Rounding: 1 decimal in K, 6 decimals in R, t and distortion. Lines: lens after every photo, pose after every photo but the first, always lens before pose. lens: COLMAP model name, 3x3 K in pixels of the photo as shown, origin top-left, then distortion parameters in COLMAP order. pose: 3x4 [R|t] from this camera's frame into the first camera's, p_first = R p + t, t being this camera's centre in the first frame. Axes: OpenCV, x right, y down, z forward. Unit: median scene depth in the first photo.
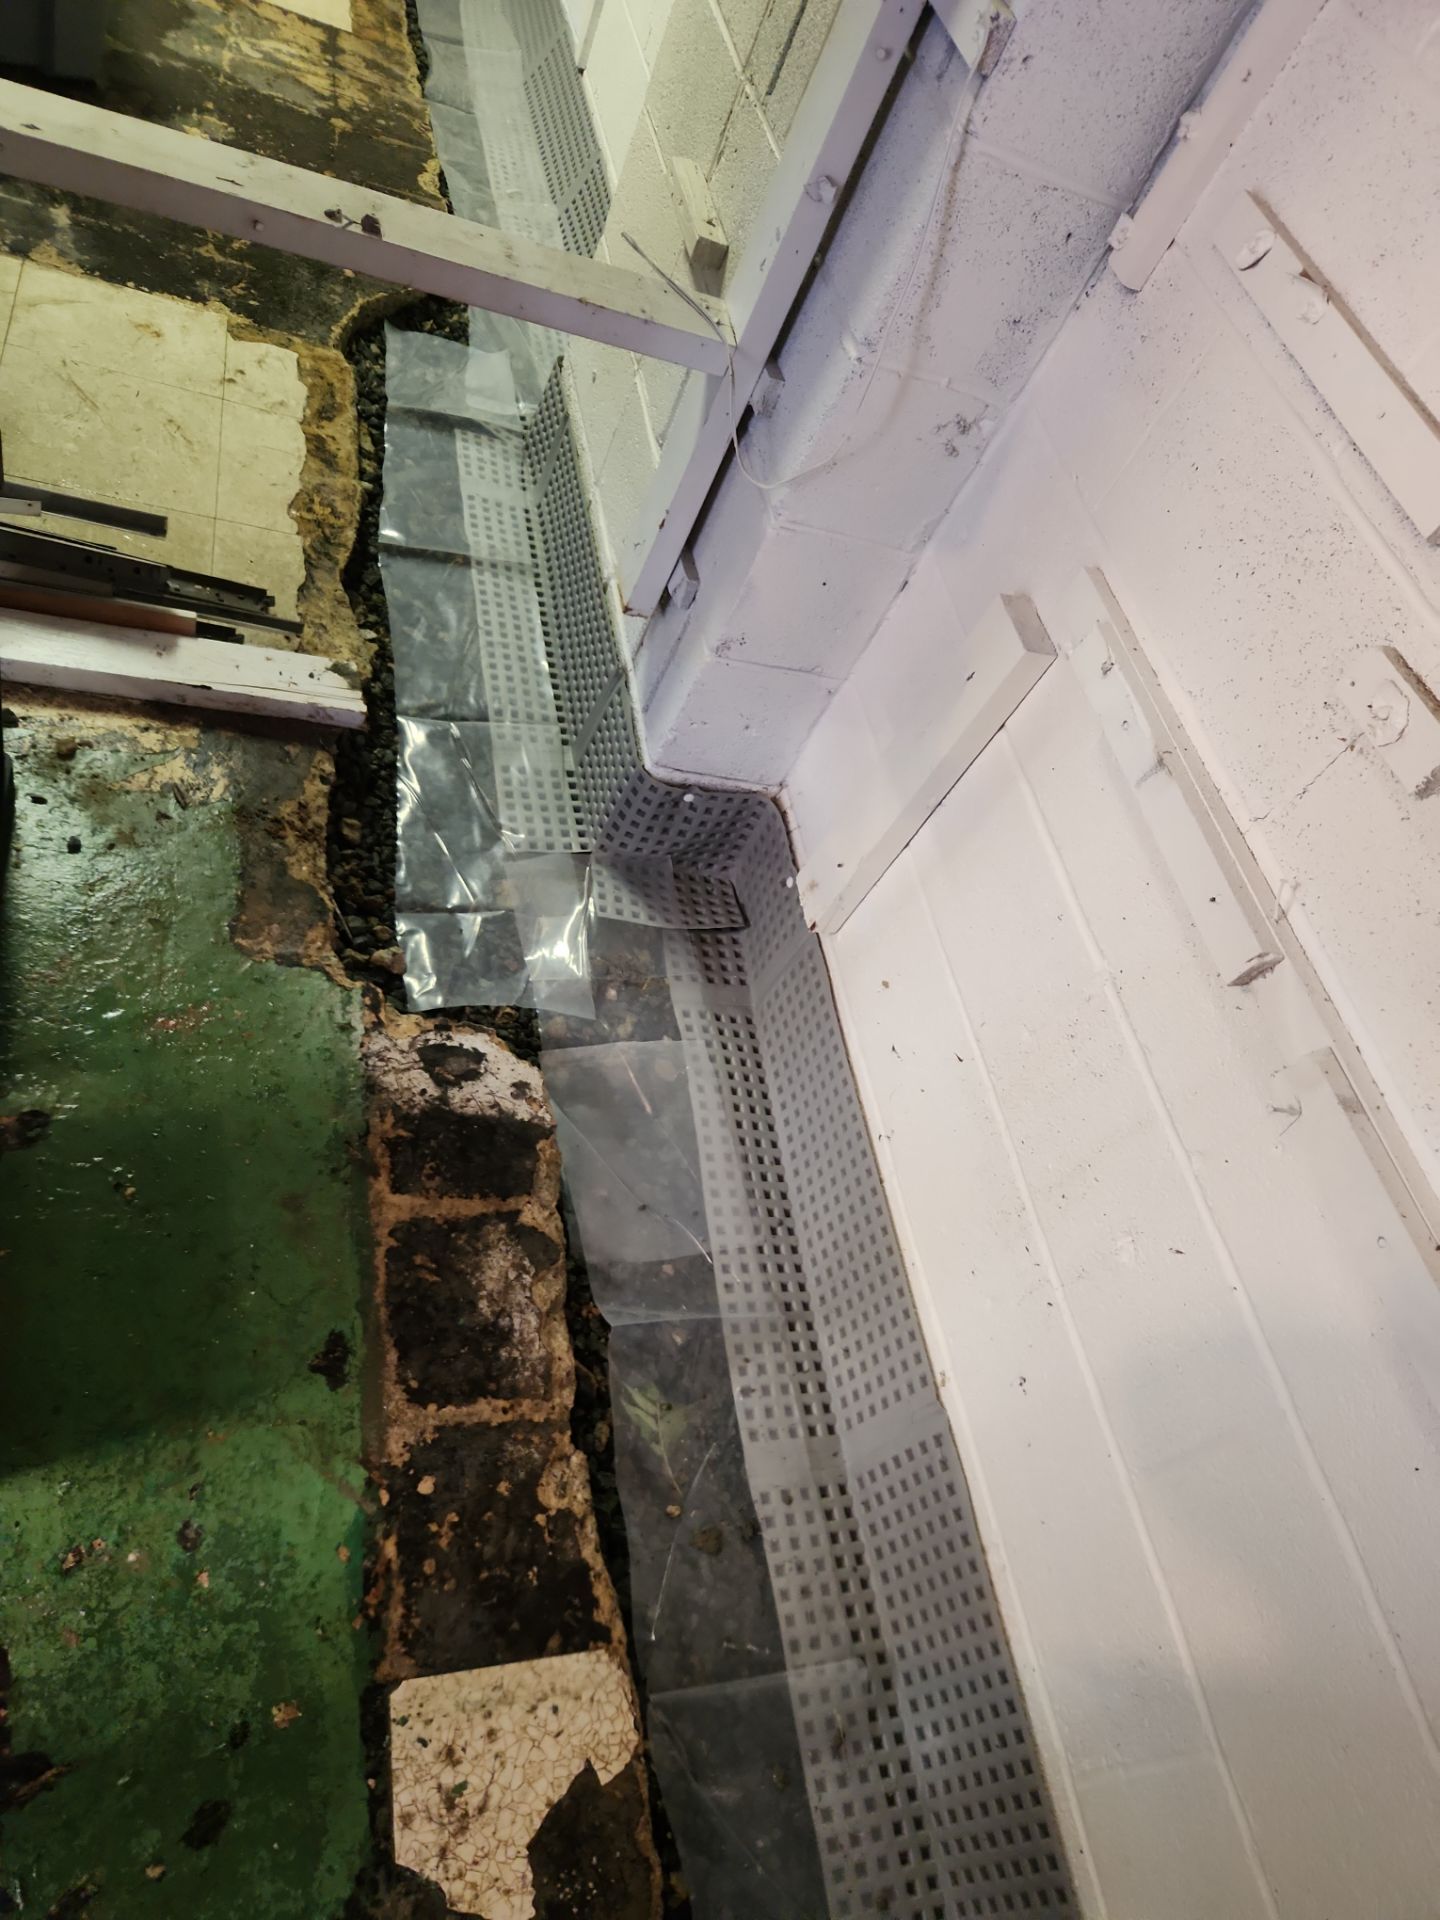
lens RADIAL K [[1292.7, 0, 729.4], [0, 1292.7, 908.9], [0, 0, 1]] dist [0.106010, -0.083474]
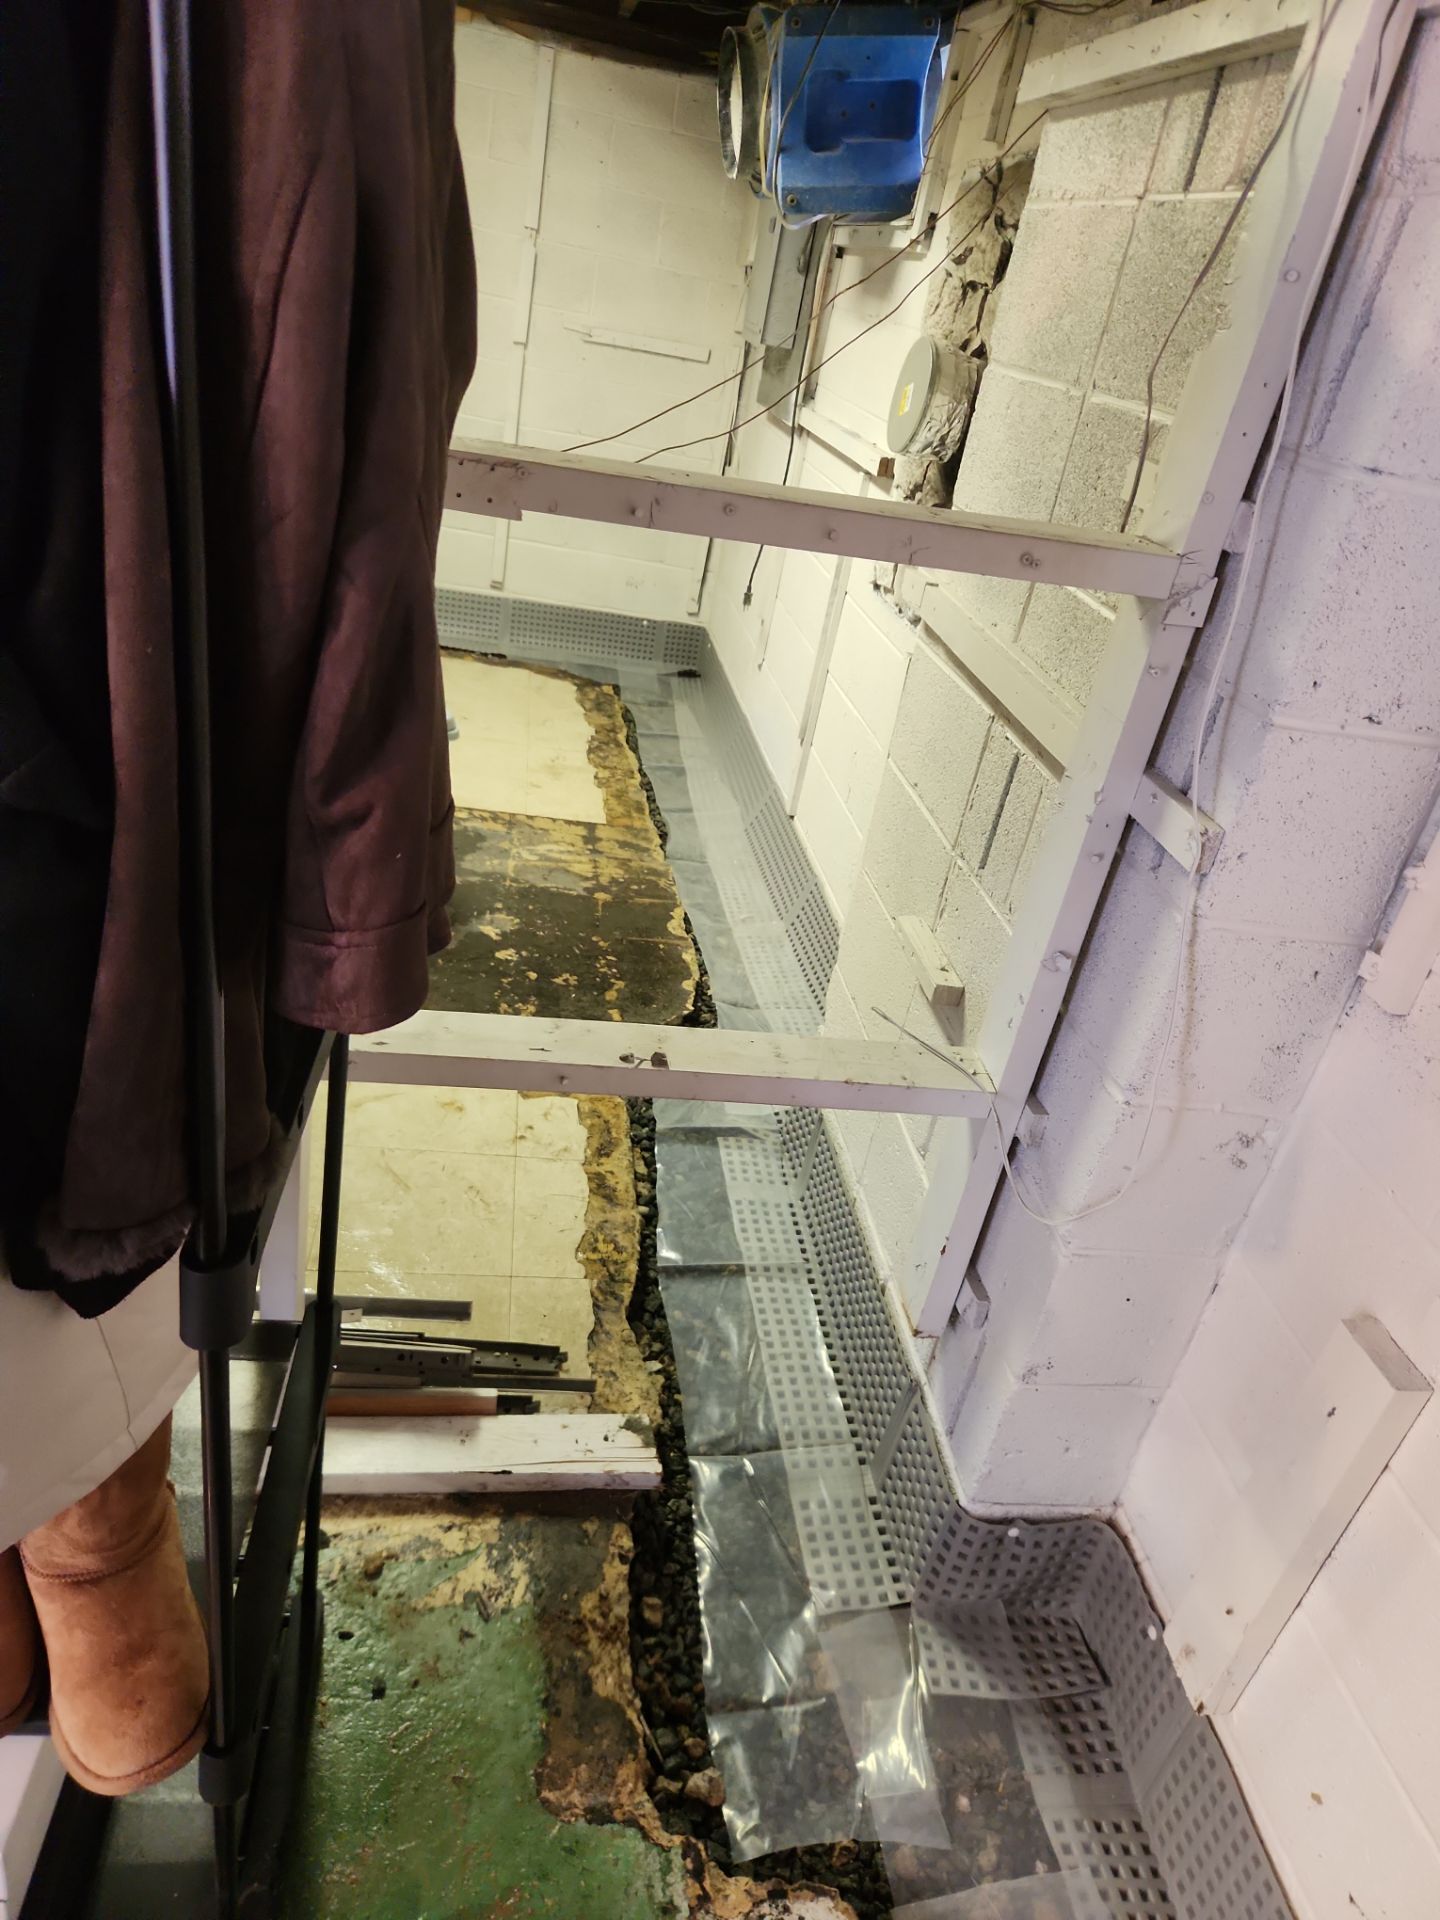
lens RADIAL K [[1281.7, 0, 759.8], [0, 1281.7, 953.8], [0, 0, 1]] dist [0.108858, -0.084828]
pose [[0.978542, -0.161601, -0.127827, -0.022159], [0.097420, 0.909527, -0.404068, -0.099089], [0.181560, 0.382944, 0.905754, -0.001397]]
